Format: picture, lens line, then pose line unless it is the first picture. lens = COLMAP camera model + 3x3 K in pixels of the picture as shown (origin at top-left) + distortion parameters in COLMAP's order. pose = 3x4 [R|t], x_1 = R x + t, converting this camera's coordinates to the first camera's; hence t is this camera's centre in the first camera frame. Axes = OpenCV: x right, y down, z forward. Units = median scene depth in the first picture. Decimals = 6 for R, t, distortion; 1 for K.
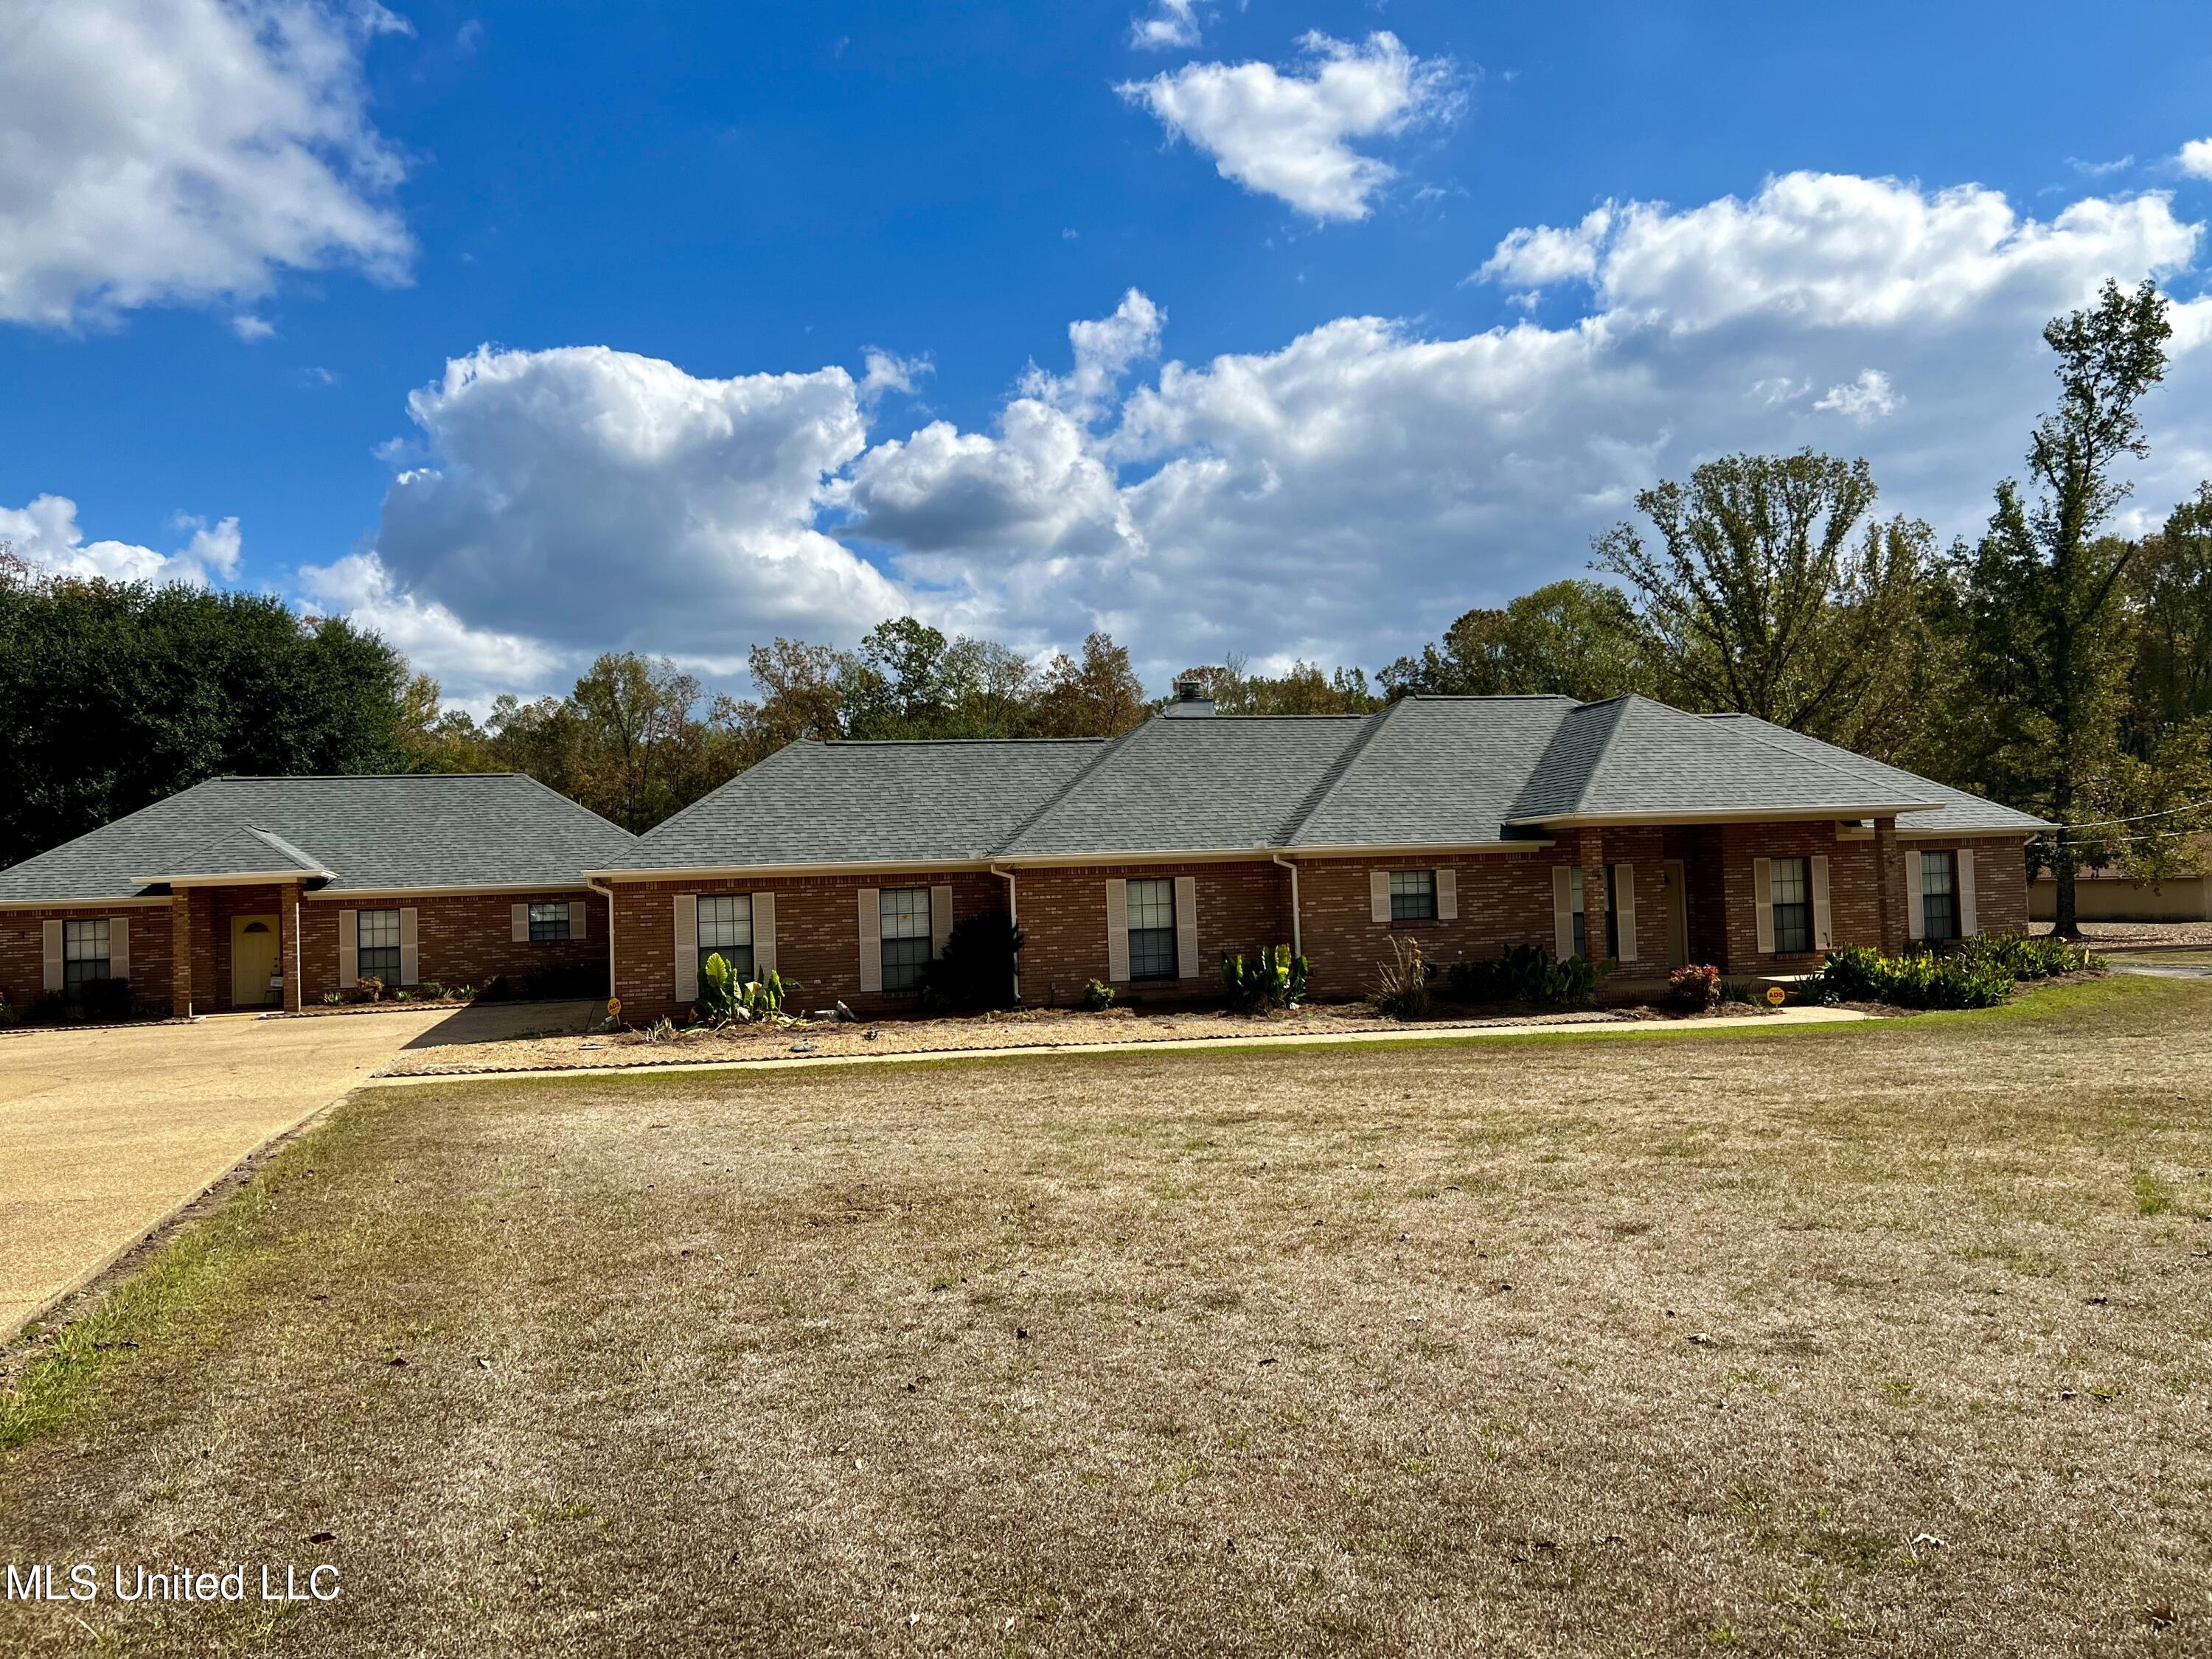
lens RADIAL K [[1715.5, 0, 1106.0], [0, 1715.5, 829.5], [0, 0, 1]] dist [0.063783, -0.002650]
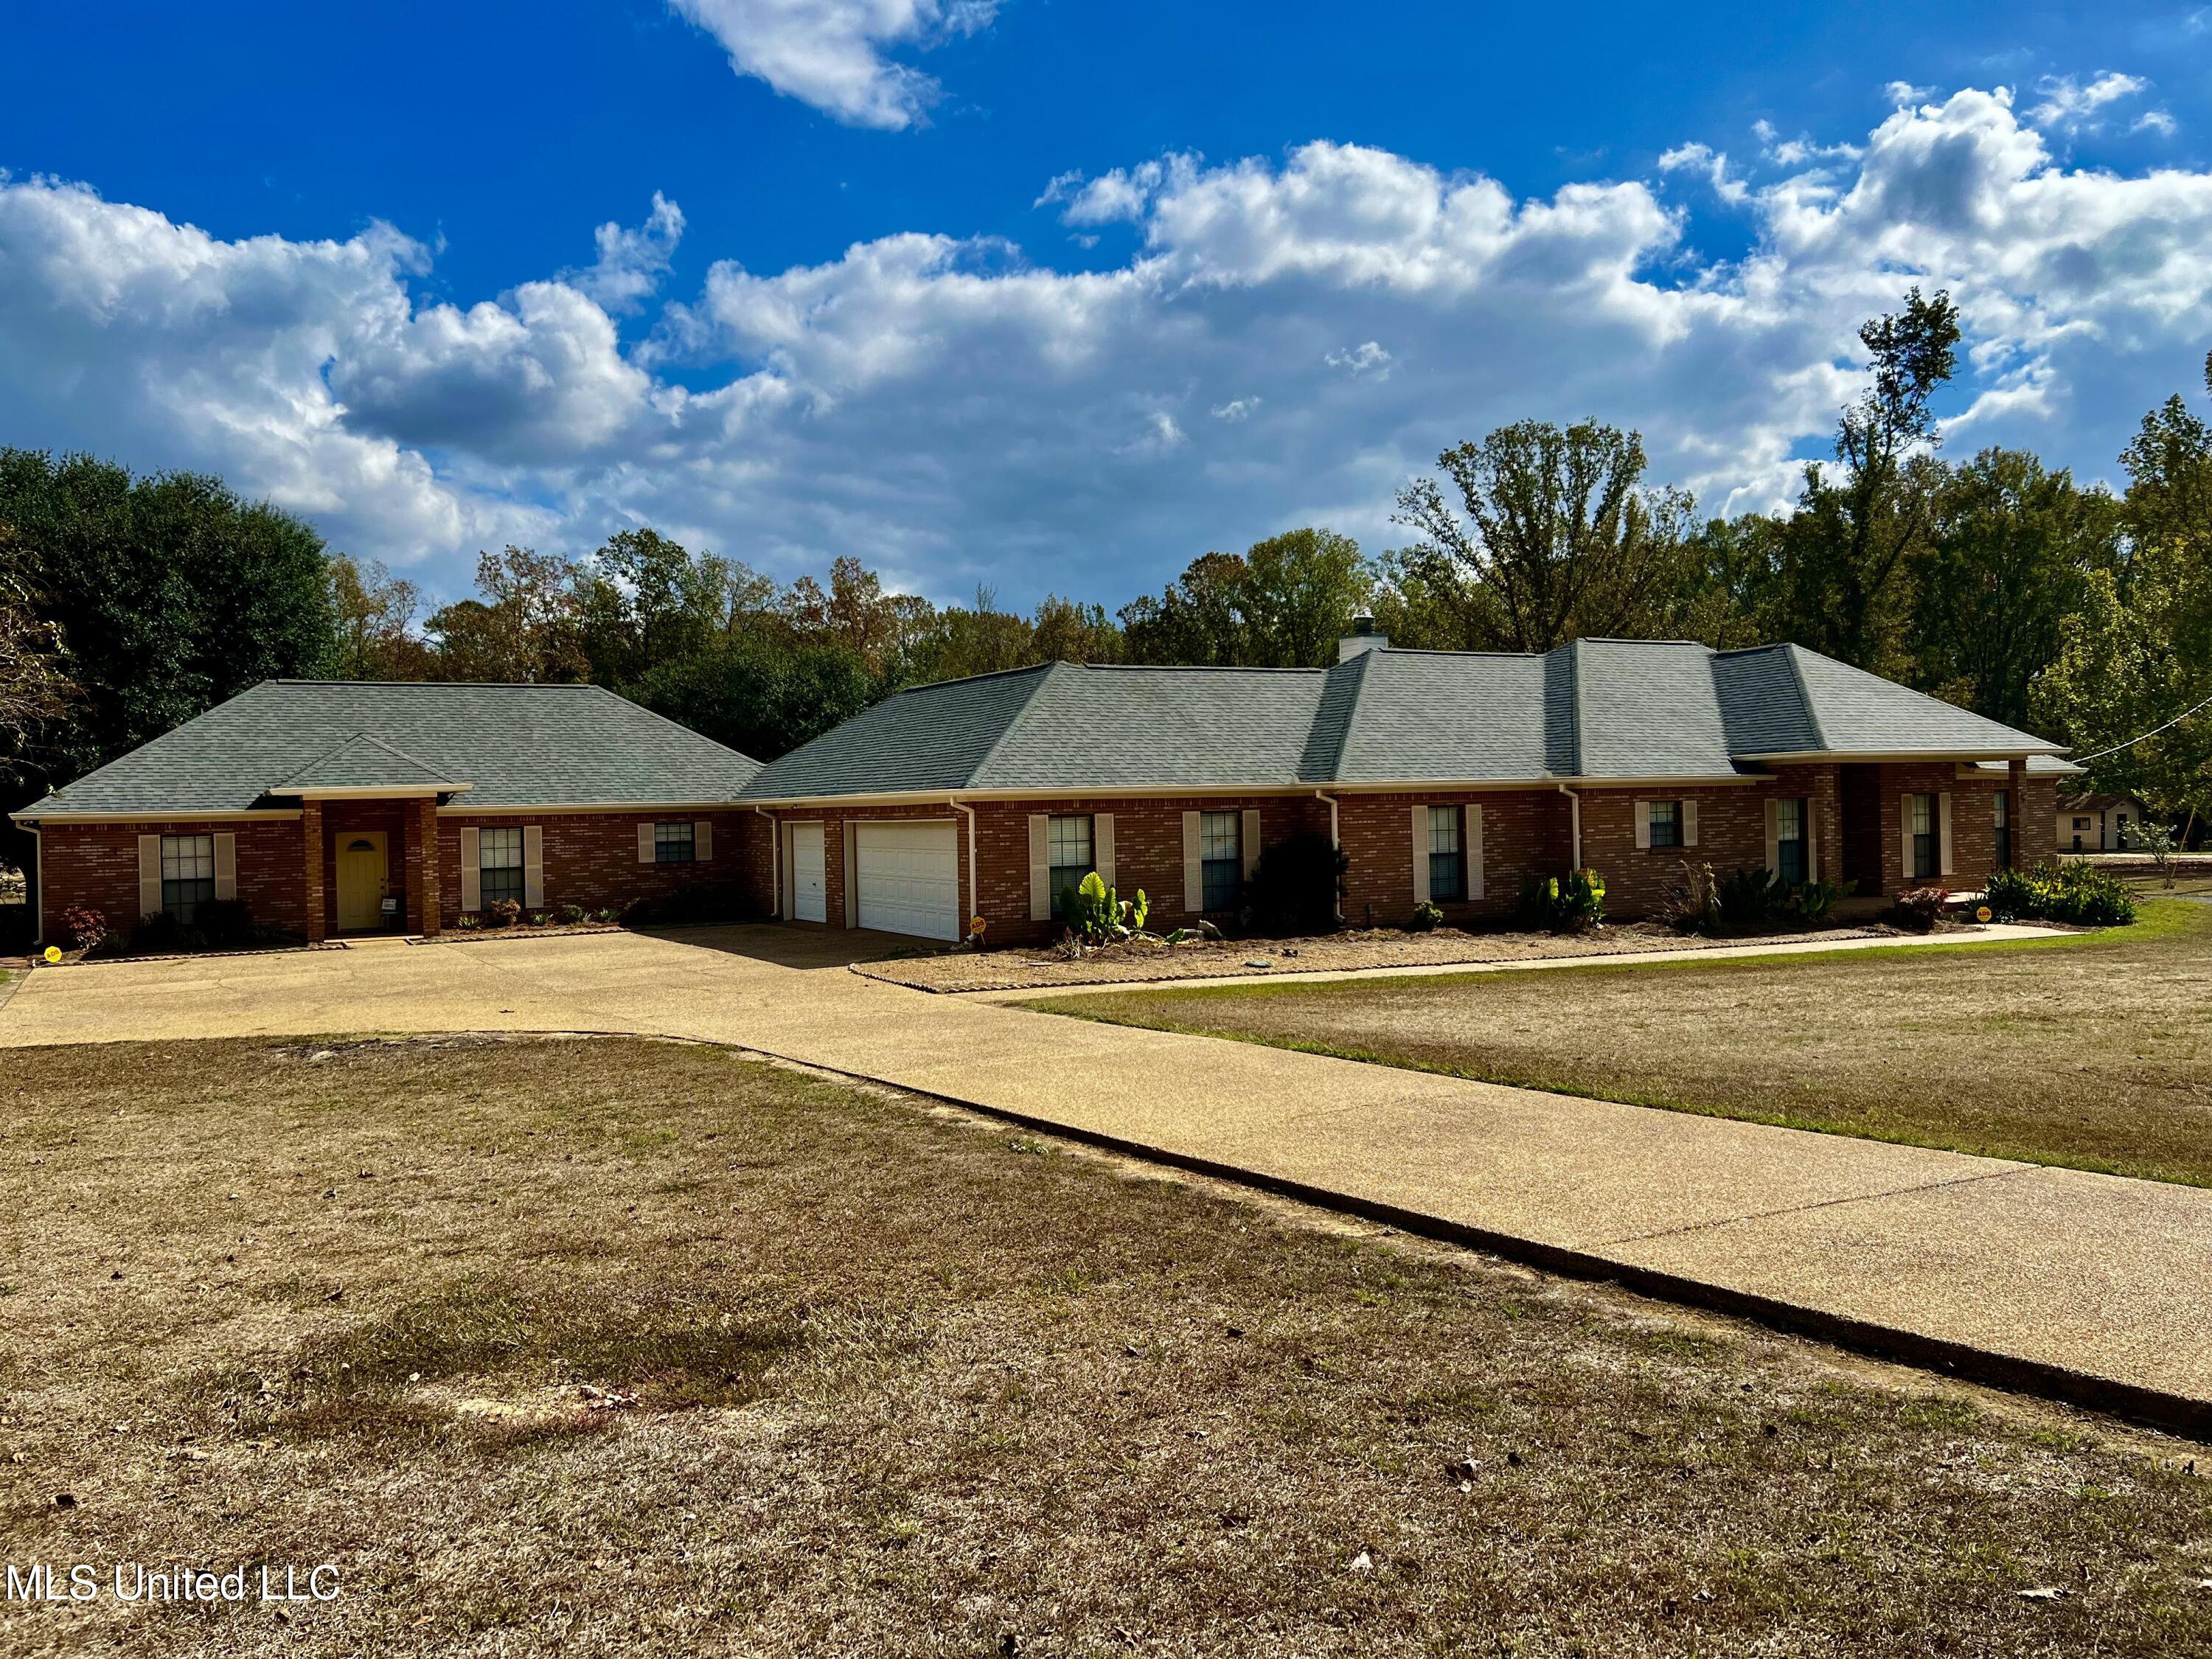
lens RADIAL K [[1720.4, 0, 1099.4], [0, 1720.4, 816.7], [0, 0, 1]] dist [0.106362, -0.003161]
pose [[0.970848, 0.011714, 0.239408, -0.330448], [-0.019401, 0.999368, 0.029775, 0.006045], [-0.238908, -0.033552, 0.970462, 0.010514]]
